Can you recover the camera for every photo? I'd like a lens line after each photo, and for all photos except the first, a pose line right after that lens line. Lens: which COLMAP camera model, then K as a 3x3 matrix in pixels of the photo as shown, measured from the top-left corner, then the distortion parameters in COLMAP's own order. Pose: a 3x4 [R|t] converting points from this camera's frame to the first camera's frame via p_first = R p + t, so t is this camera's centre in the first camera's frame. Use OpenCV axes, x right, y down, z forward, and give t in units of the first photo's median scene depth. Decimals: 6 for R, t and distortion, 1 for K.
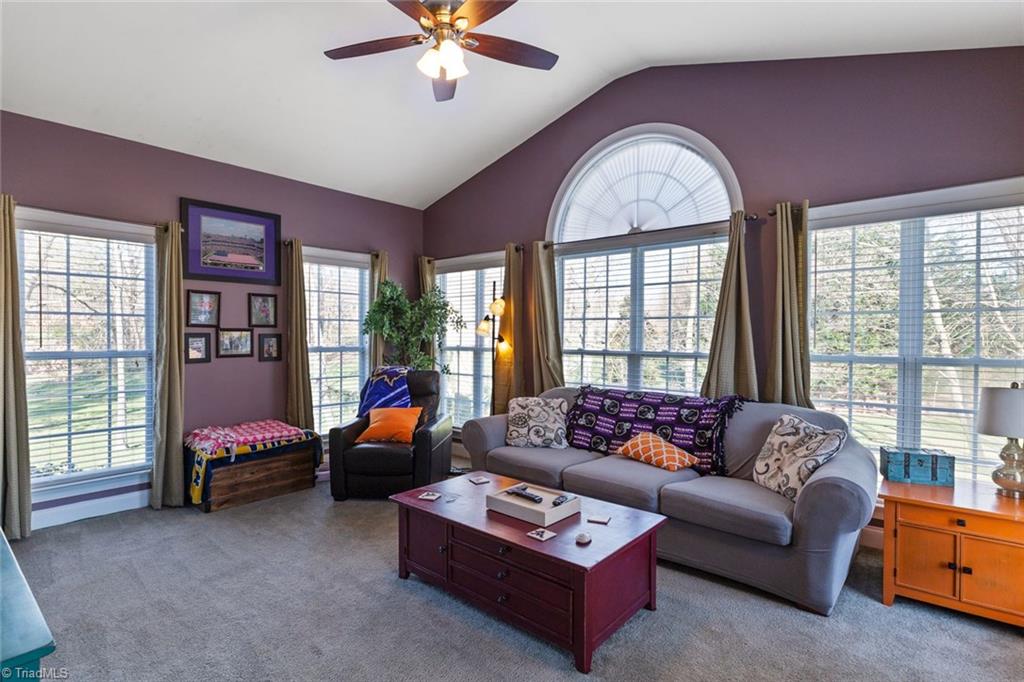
lens RADIAL K [[511.2, 0, 511.6], [0, 511.2, 337.7], [0, 0, 1]] dist [0.003734, 0.000531]
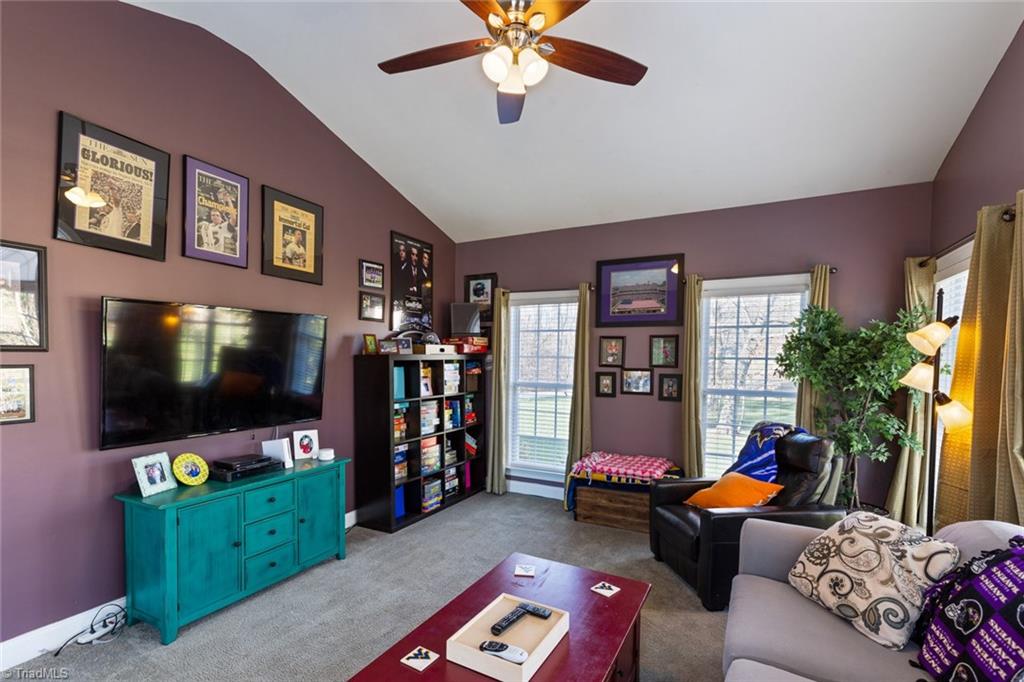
lens RADIAL K [[473.8, 0, 495.1], [0, 473.8, 374.5], [0, 0, 1]] dist [0.002751, 0.000531]
pose [[0.207693, 0.037606, -0.977471, 0.408286], [-0.014101, 0.999272, 0.035449, -0.038662], [0.978092, 0.006421, 0.208072, 0.509948]]
